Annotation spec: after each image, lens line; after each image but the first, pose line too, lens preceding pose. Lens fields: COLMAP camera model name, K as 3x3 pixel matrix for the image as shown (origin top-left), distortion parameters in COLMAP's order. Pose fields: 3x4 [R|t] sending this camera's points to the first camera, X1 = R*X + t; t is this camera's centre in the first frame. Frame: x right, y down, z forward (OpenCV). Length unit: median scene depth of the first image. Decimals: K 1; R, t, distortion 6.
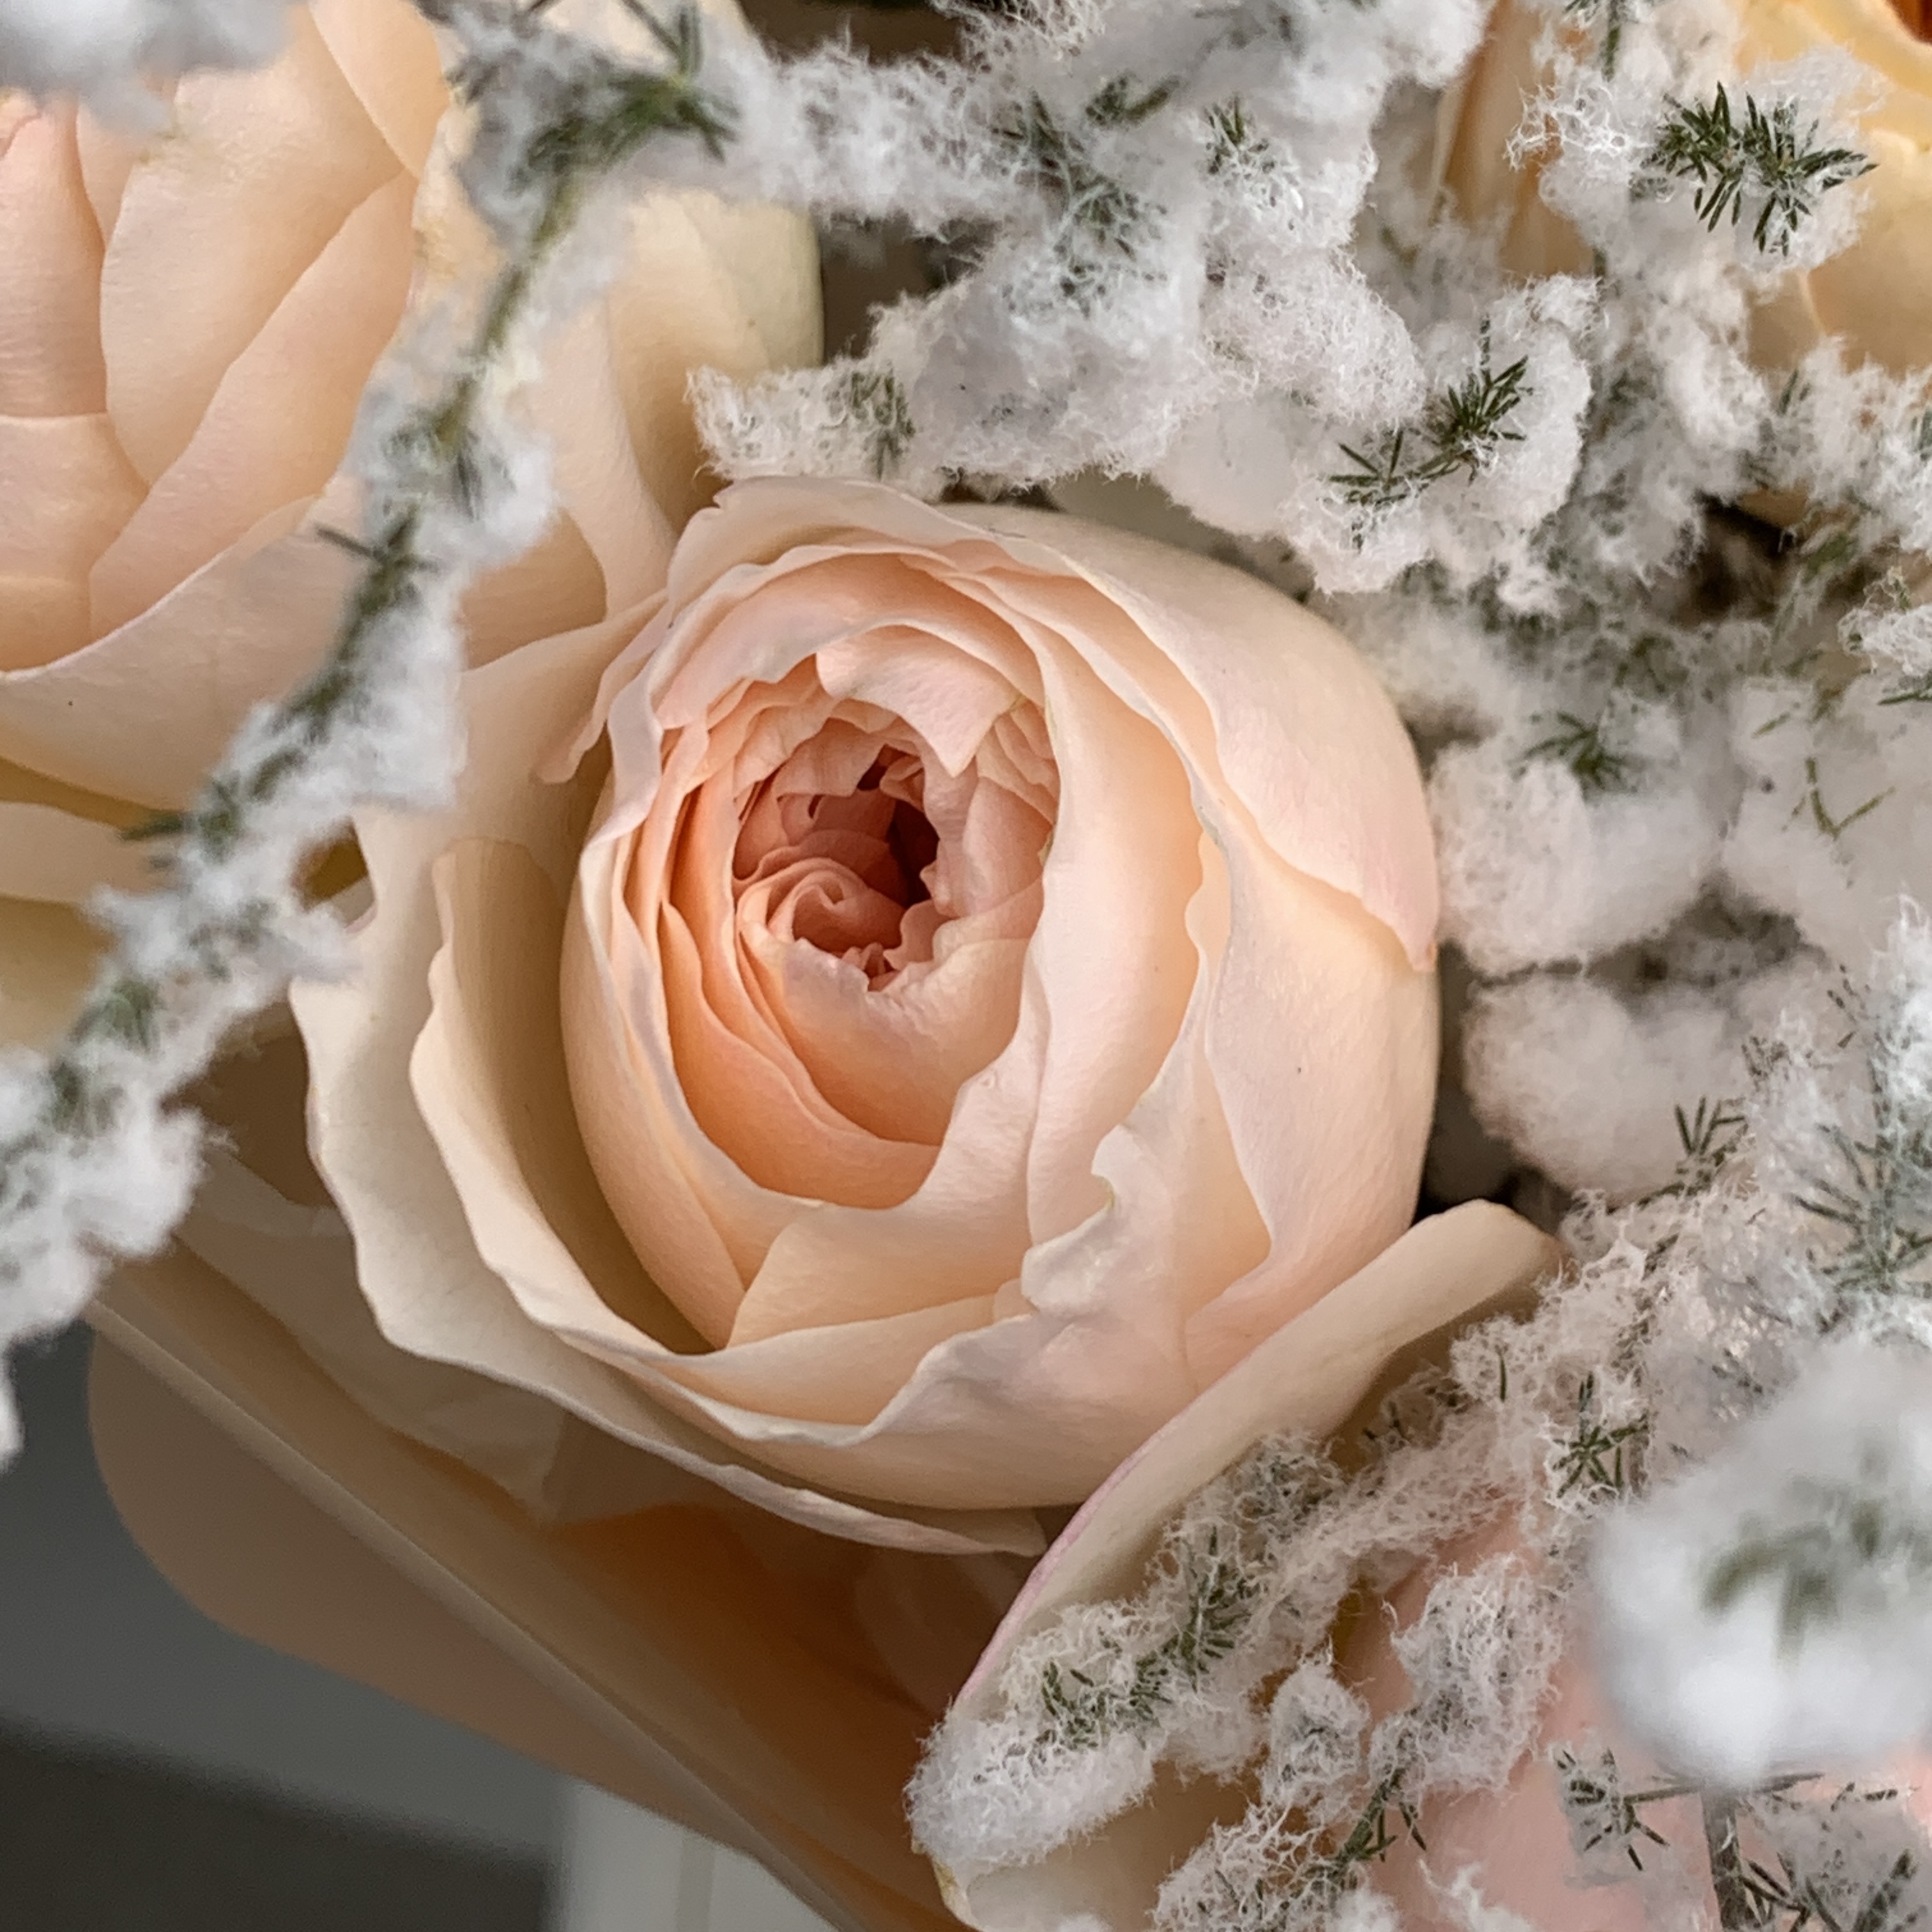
lens RADIAL K [[4082.1, 0, 966.0], [0, 4082.1, 966.0], [0, 0, 1]] dist [0.155501, 0.025342]
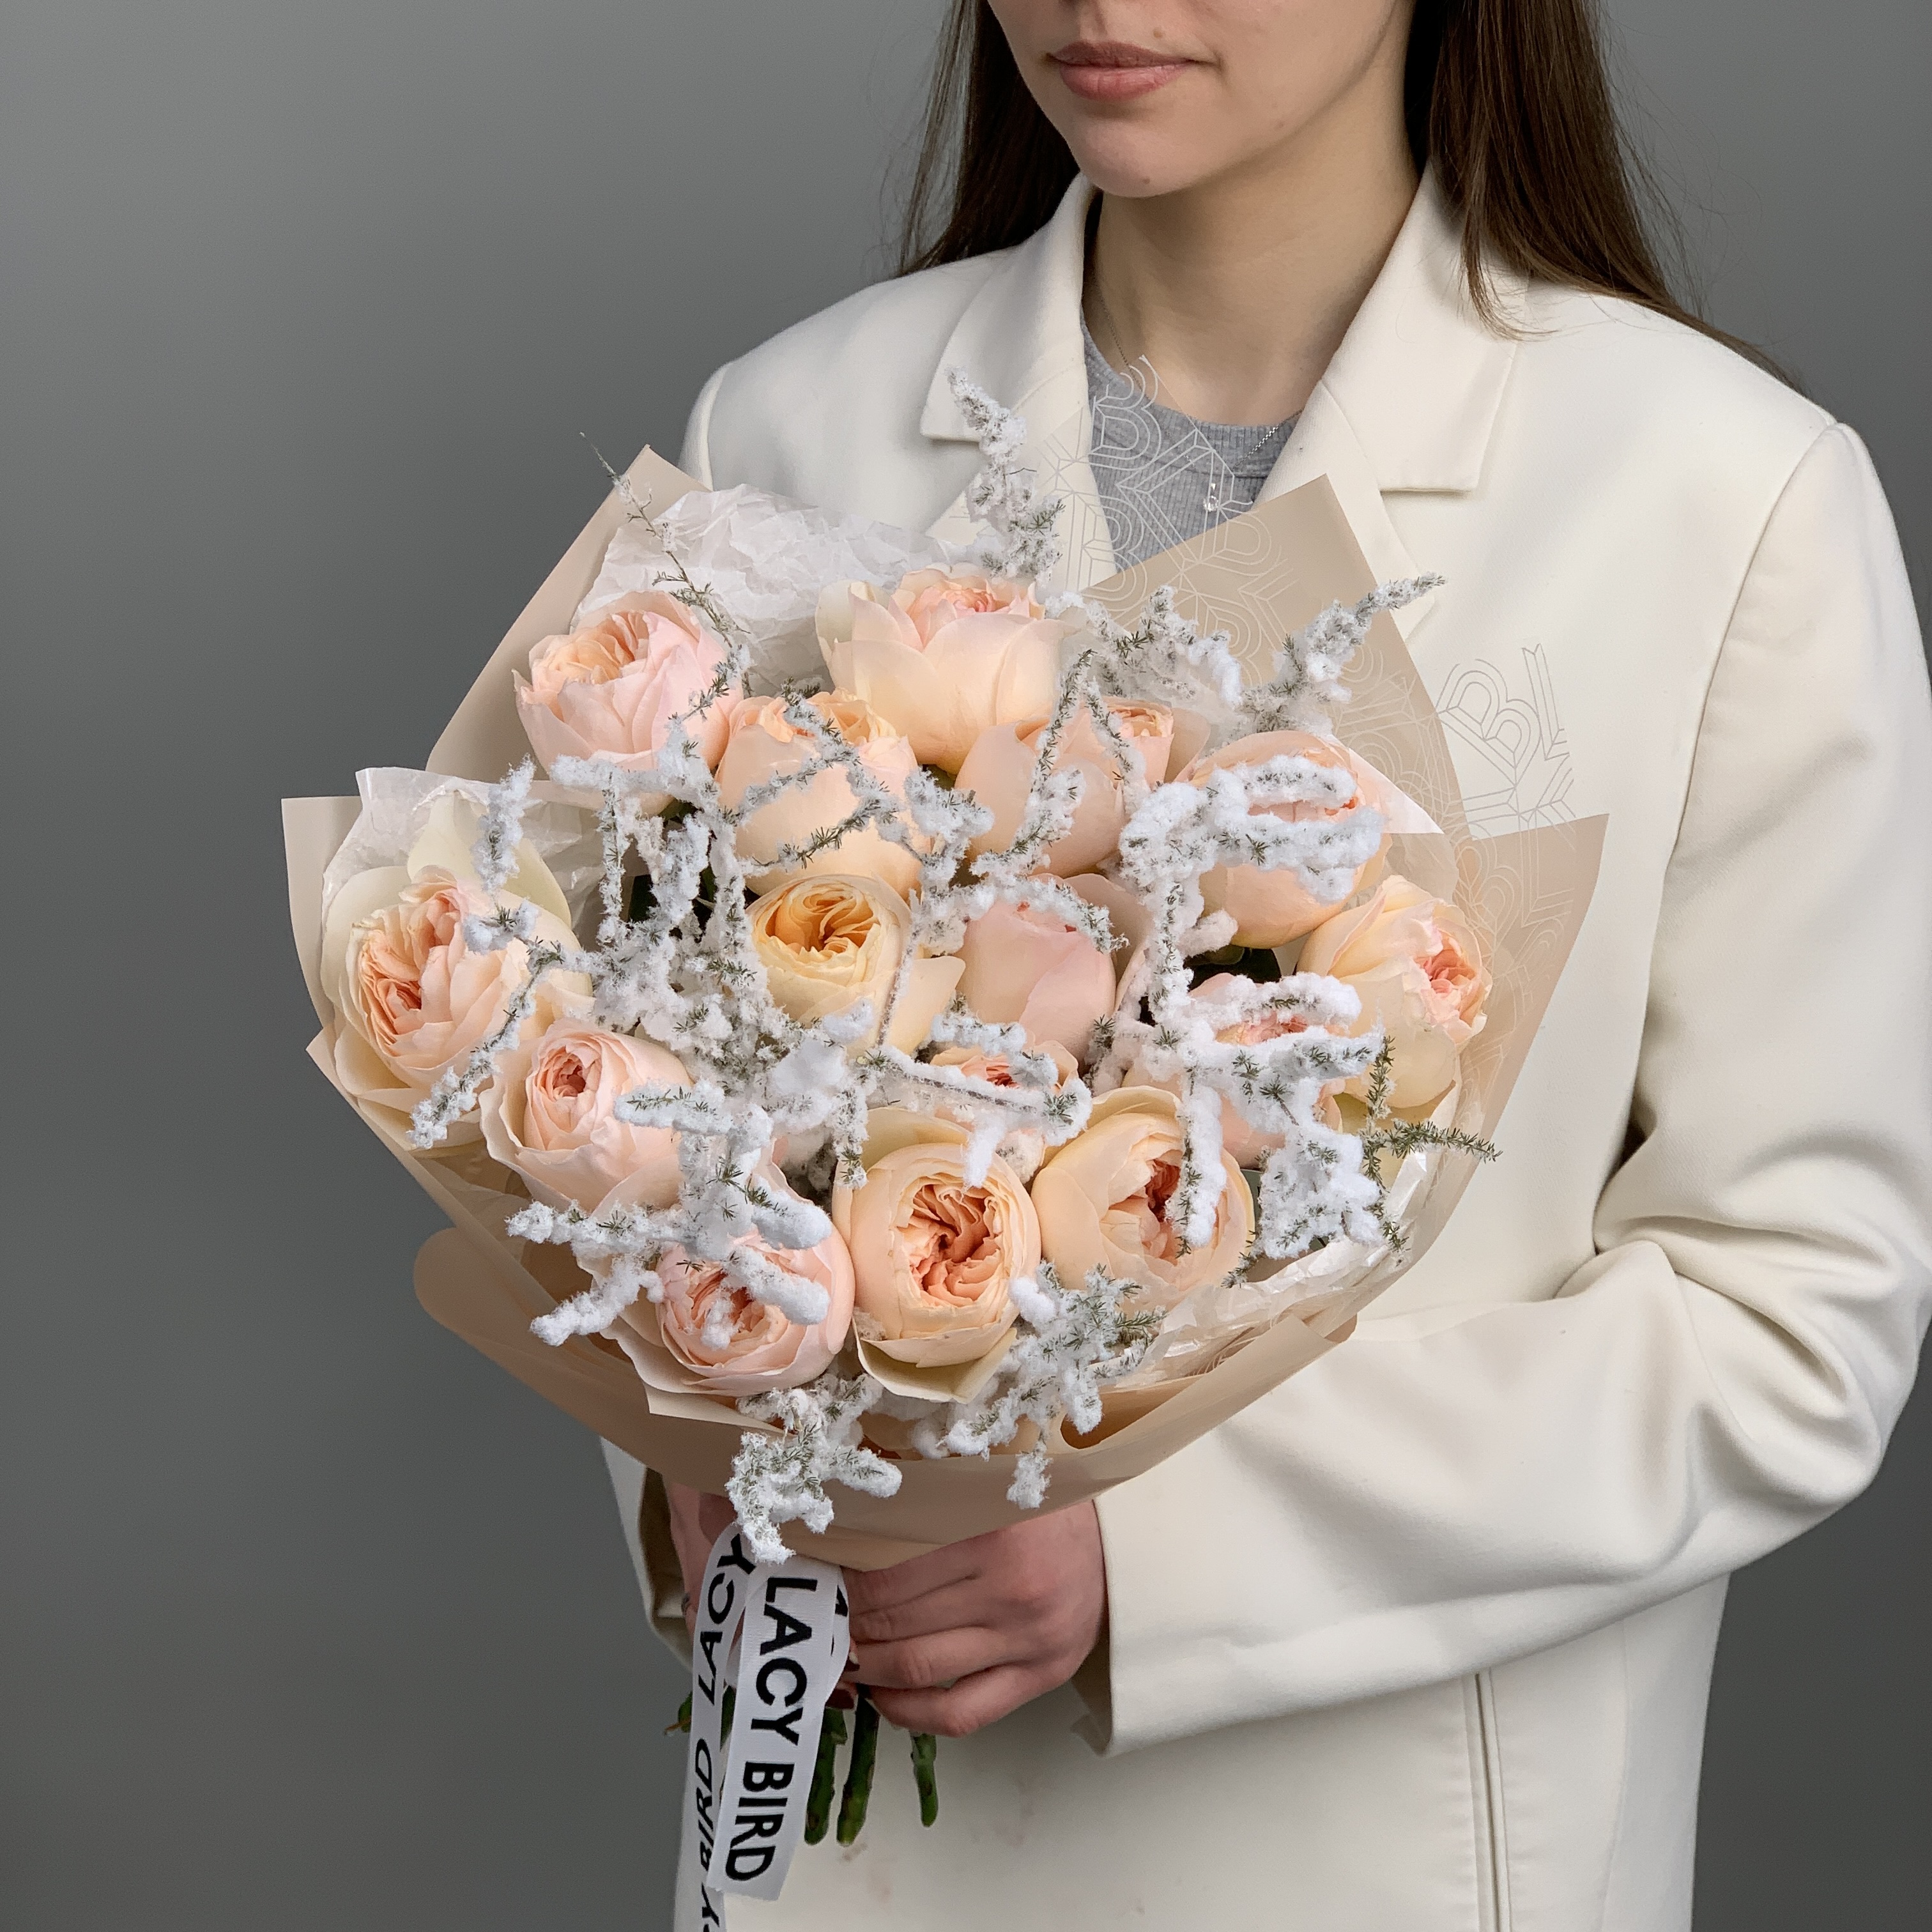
lens RADIAL K [[3996.3, 0, 966.0], [0, 3996.3, 966.0], [0, 0, 1]] dist [-0.332571, 5.688573]
pose [[0.998822, 0.040325, 0.027008, 0.375137], [-0.035175, 0.984878, -0.169643, 0.751002], [-0.033440, 0.168493, 0.985135, -4.641021]]
